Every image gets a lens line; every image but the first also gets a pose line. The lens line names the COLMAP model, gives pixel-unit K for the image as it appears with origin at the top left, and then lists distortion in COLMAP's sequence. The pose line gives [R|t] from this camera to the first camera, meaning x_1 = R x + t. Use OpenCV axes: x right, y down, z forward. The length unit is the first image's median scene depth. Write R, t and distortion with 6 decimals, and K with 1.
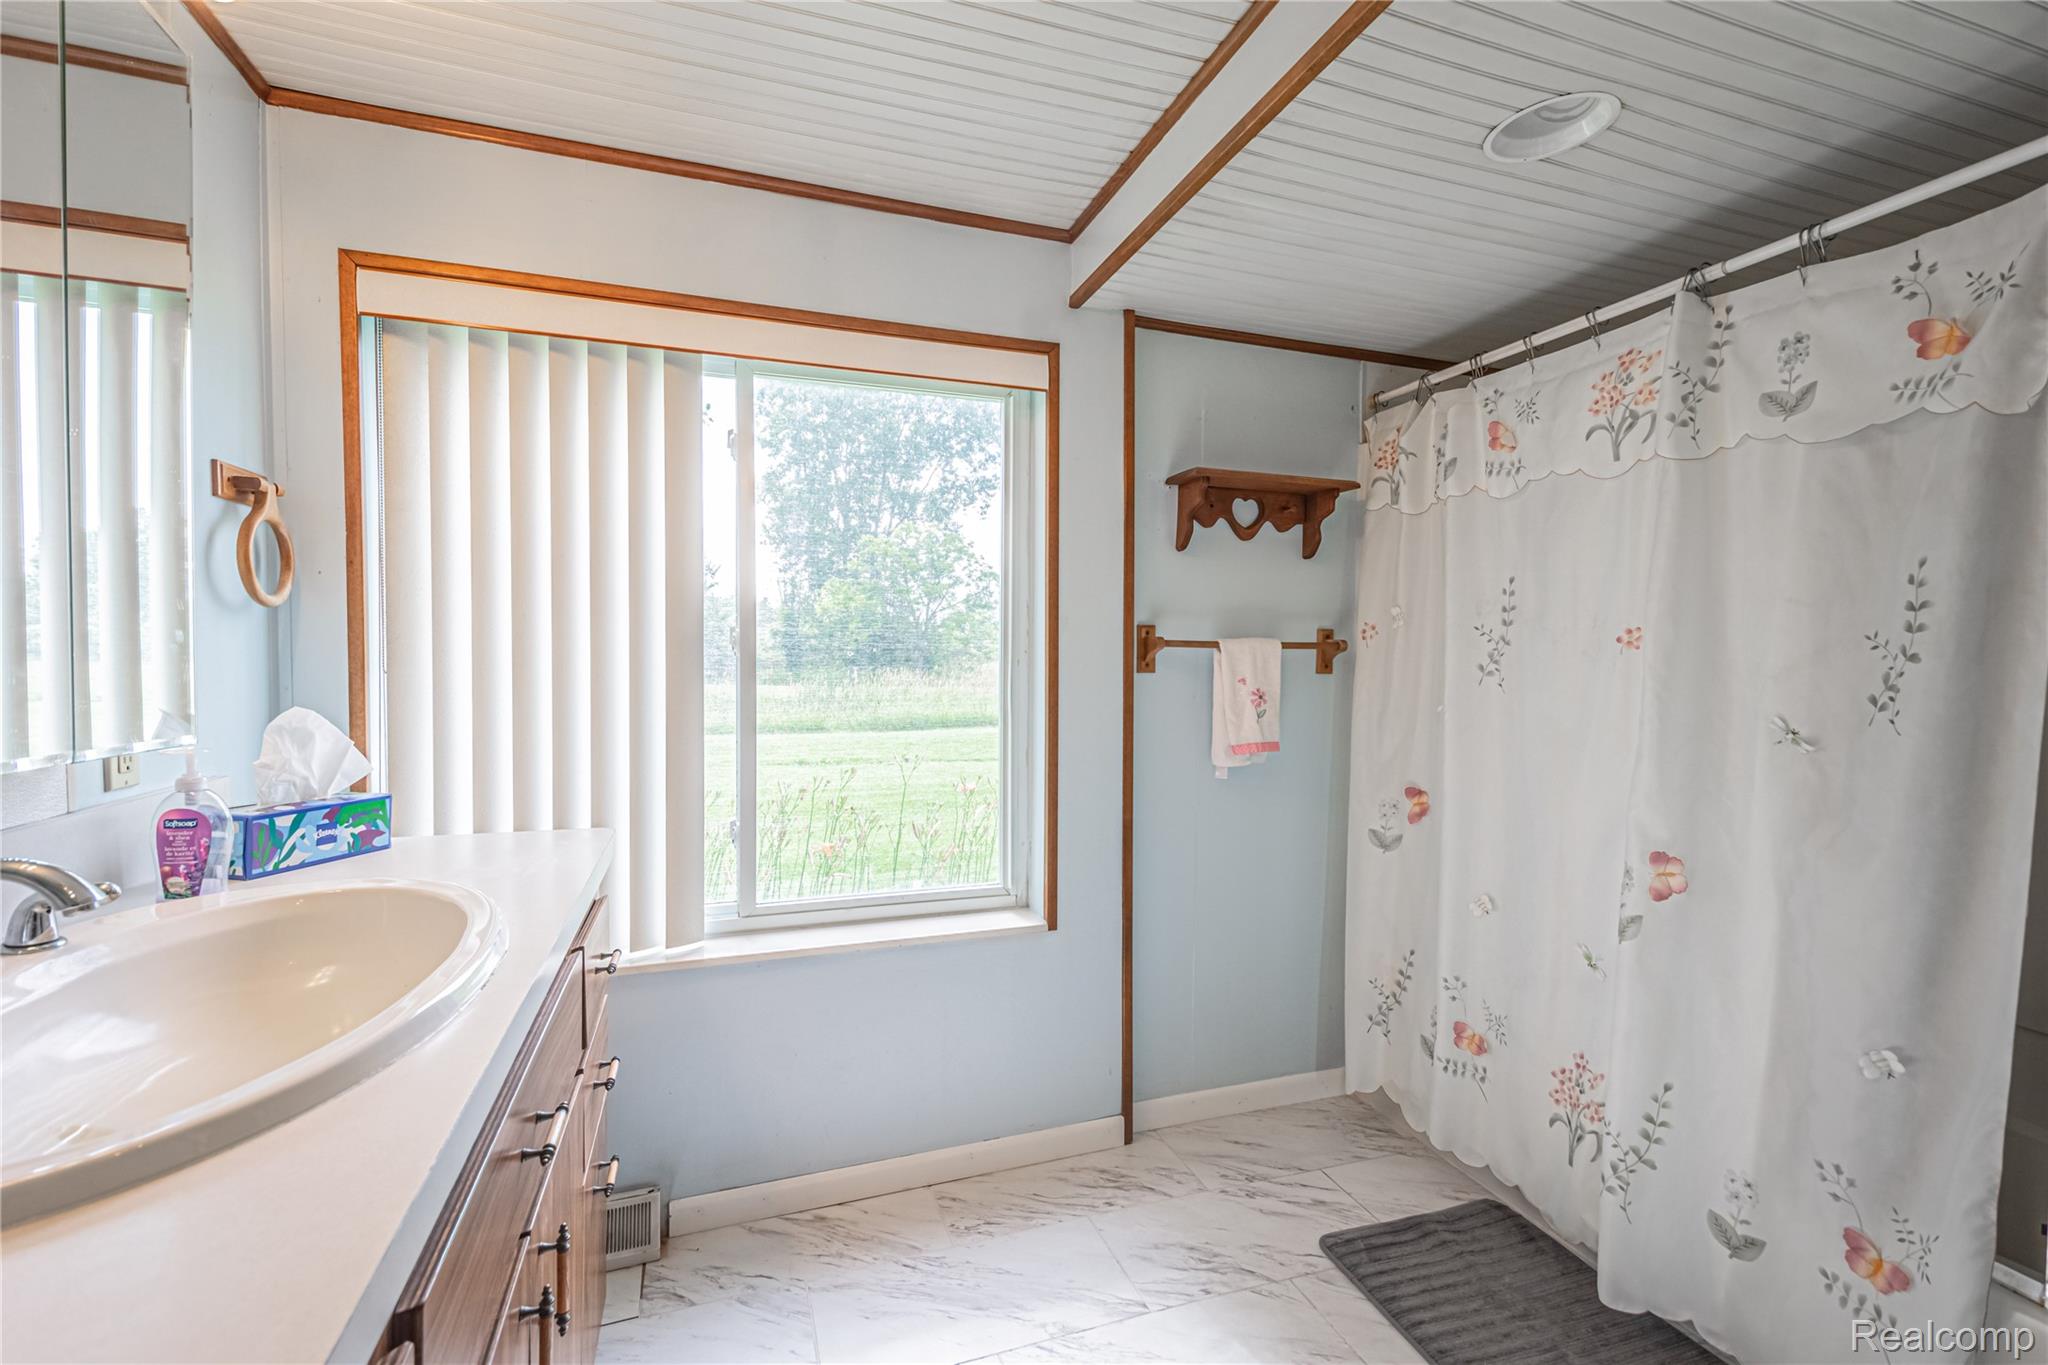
lens RADIAL K [[897.6, 0, 1020.4], [0, 897.6, 680.6], [0, 0, 1]] dist [0.011795, -0.003943]
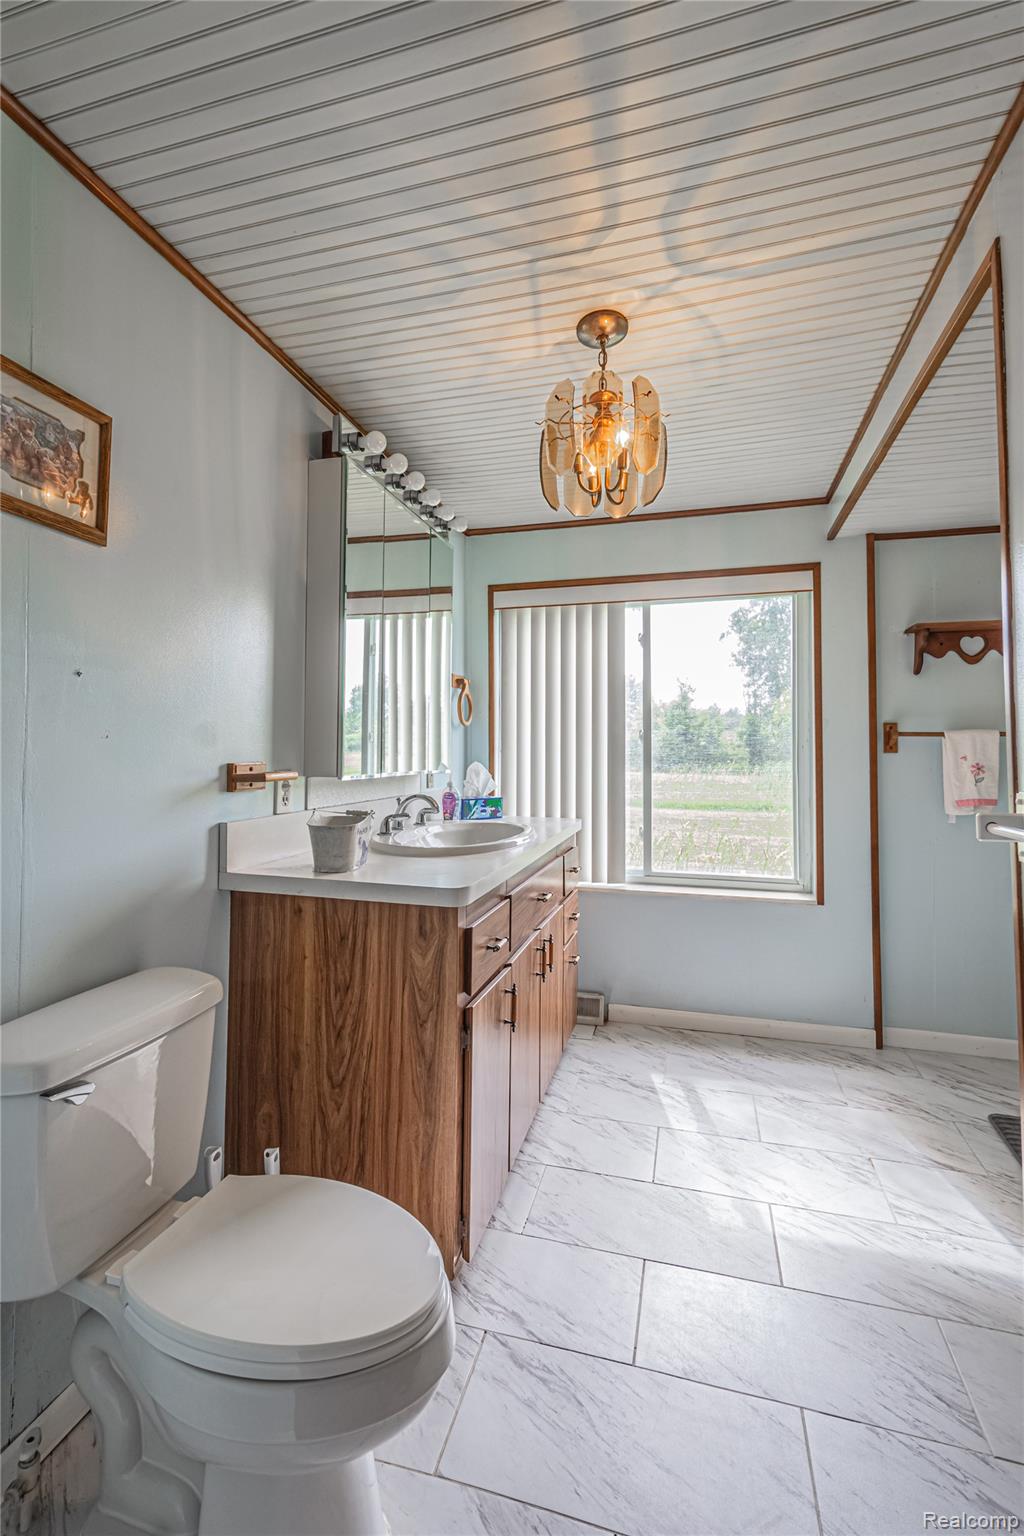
lens RADIAL K [[673.2, 0, 511.0], [0, 673.2, 763.0], [0, 0, 1]] dist [0.011795, -0.003943]
pose [[0.832506, 0.002679, -0.554009, 0.273853], [-0.011206, 0.999865, -0.012005, 0.035074], [0.553903, 0.016202, 0.832424, -0.416426]]
